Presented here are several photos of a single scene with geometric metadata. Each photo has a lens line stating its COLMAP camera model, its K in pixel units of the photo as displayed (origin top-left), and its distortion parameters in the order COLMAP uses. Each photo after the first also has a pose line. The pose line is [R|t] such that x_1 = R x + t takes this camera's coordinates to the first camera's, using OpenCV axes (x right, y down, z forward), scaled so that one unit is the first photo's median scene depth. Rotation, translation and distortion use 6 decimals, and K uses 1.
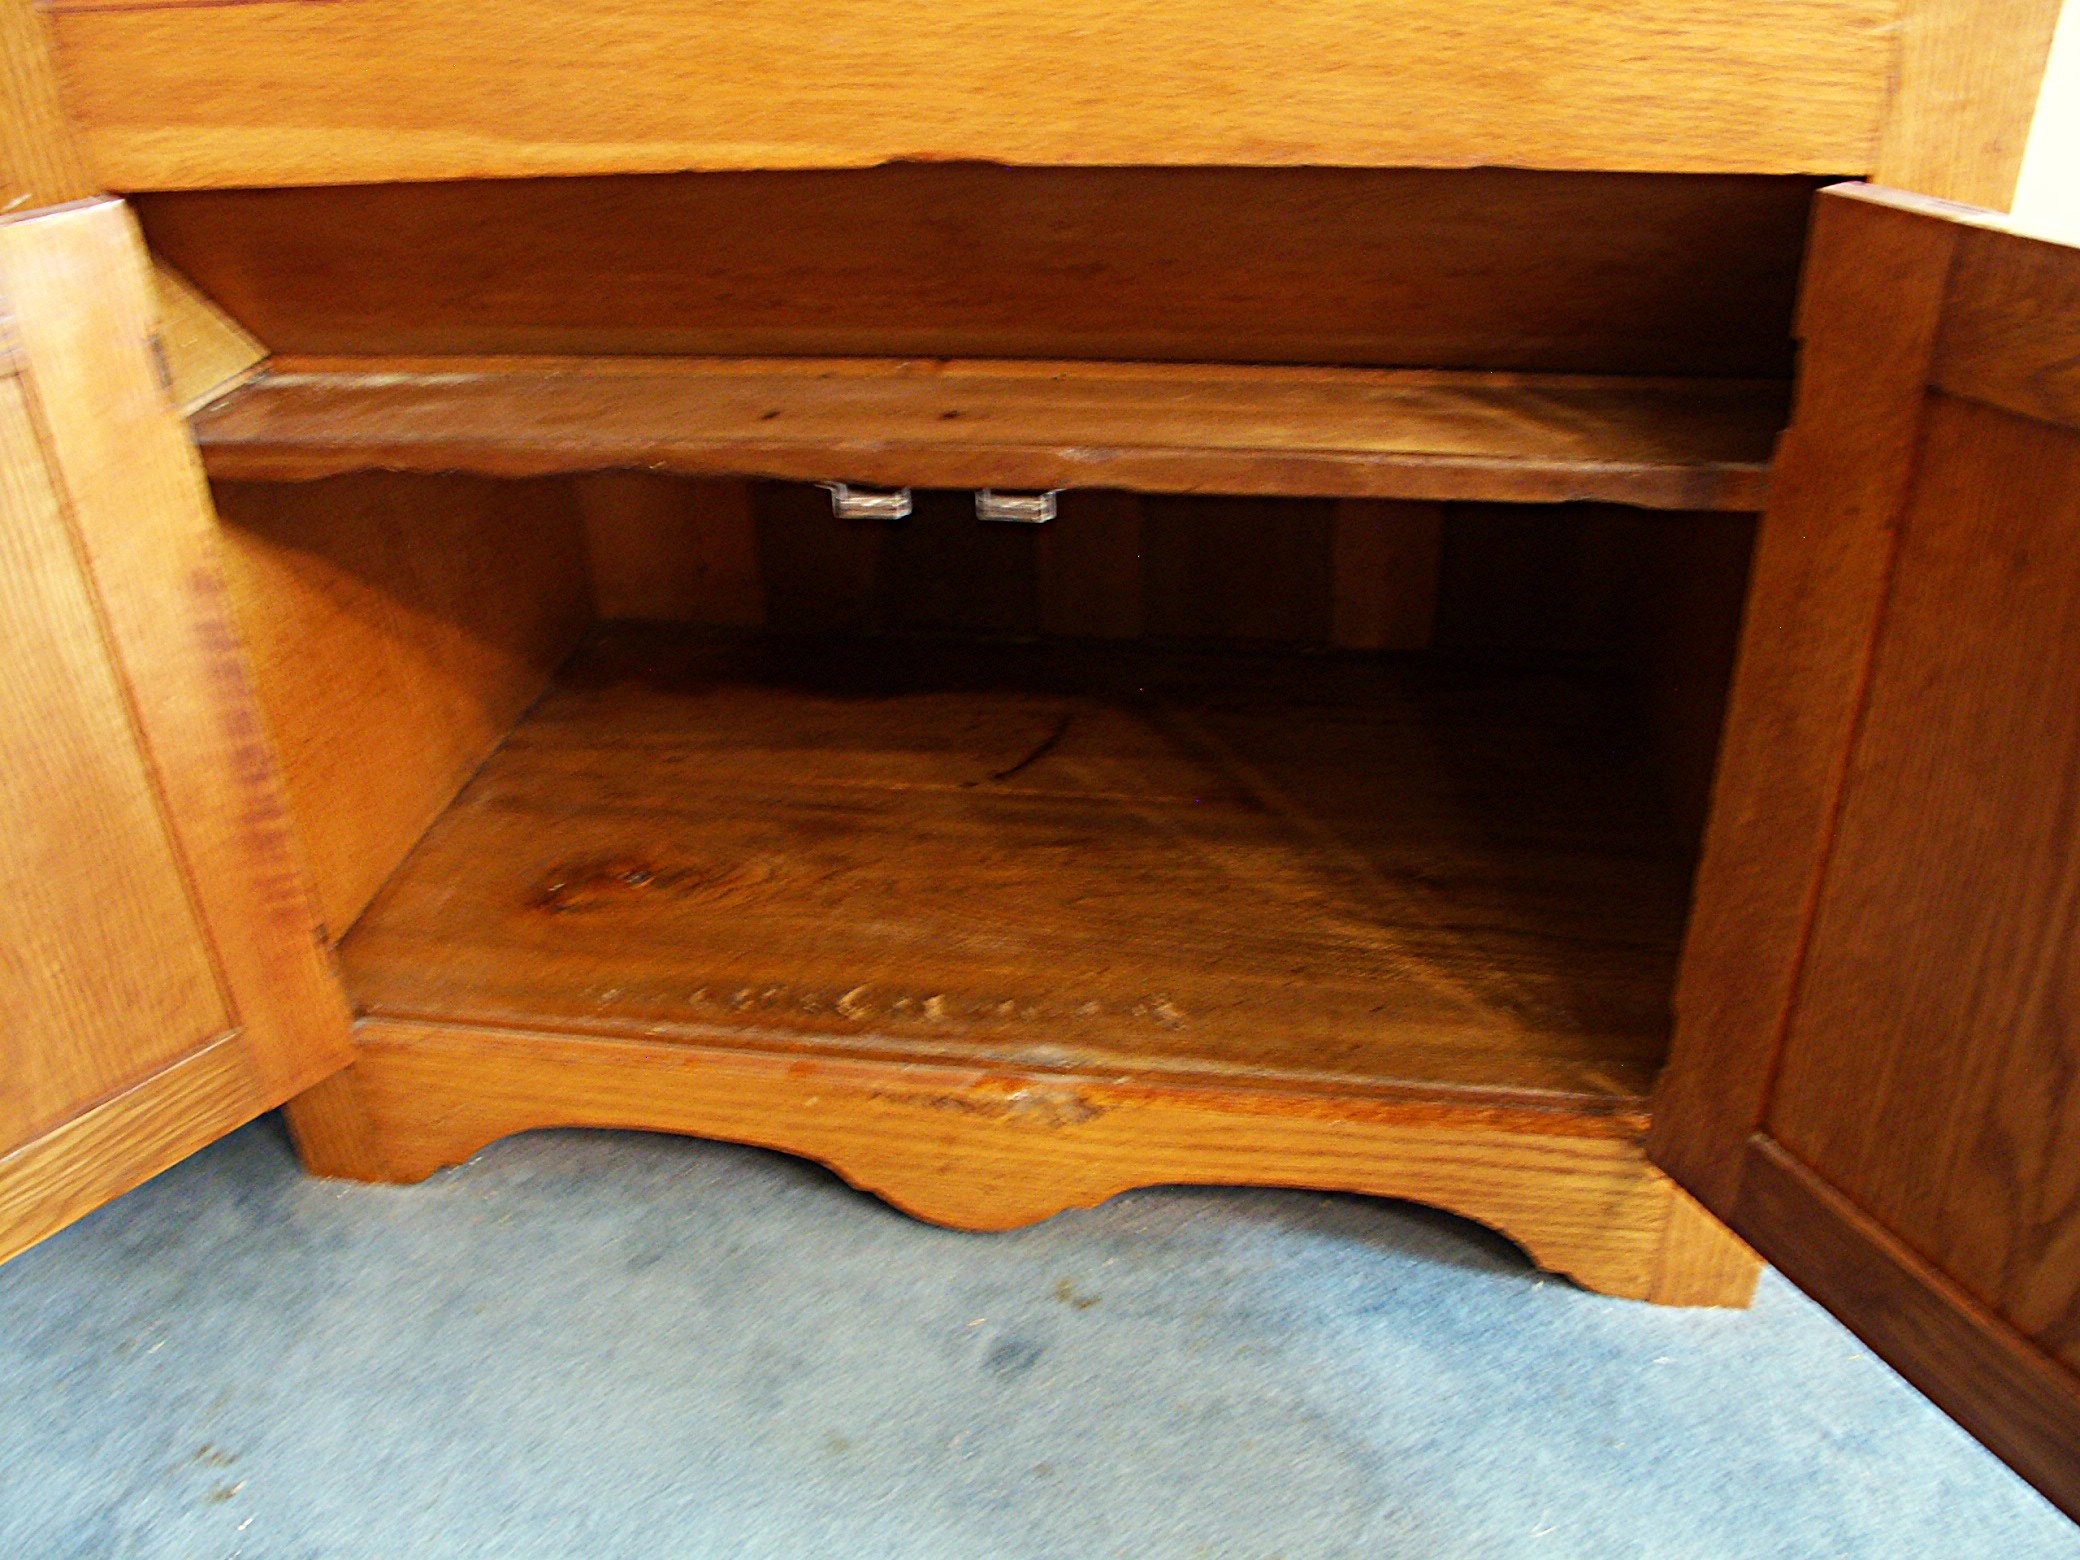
lens RADIAL K [[1720.3, 0, 1020.8], [0, 1720.3, 725.3], [0, 0, 1]] dist [-0.166816, 0.087602]
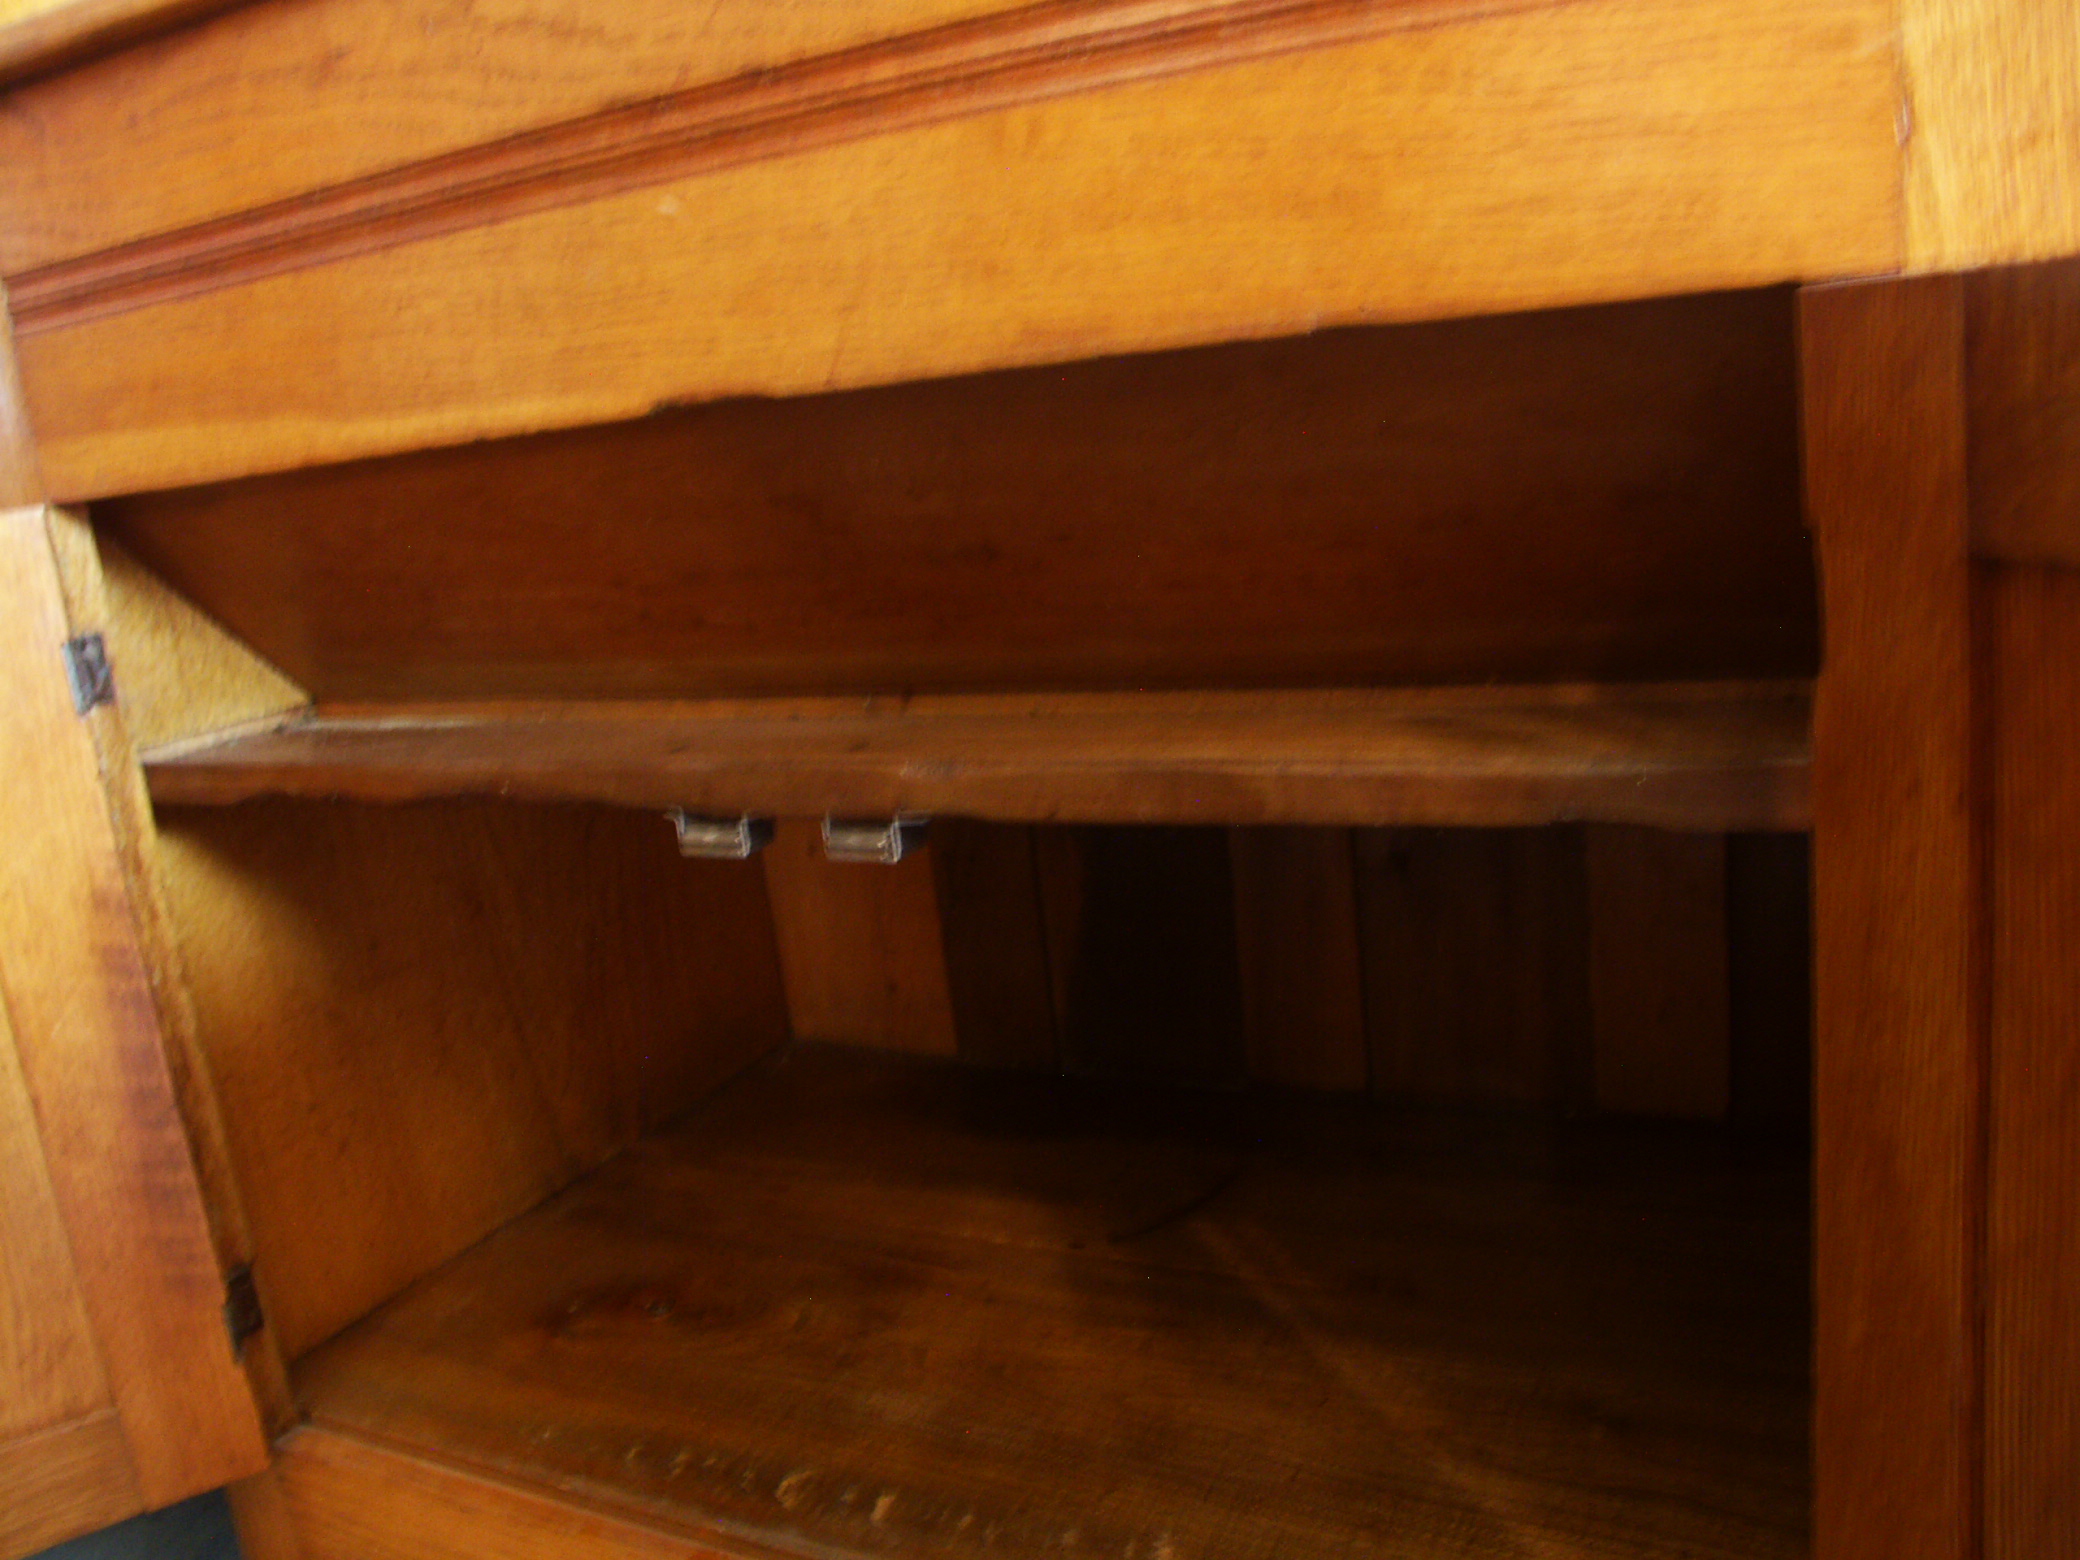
lens RADIAL K [[1725.5, 0, 1016.2], [0, 1725.5, 749.9], [0, 0, 1]] dist [-0.173299, 0.136313]
pose [[0.942892, -0.004149, -0.333073, 0.285057], [-0.087254, 0.961932, -0.258987, 0.027173], [0.321468, 0.273259, 0.906635, 0.253788]]
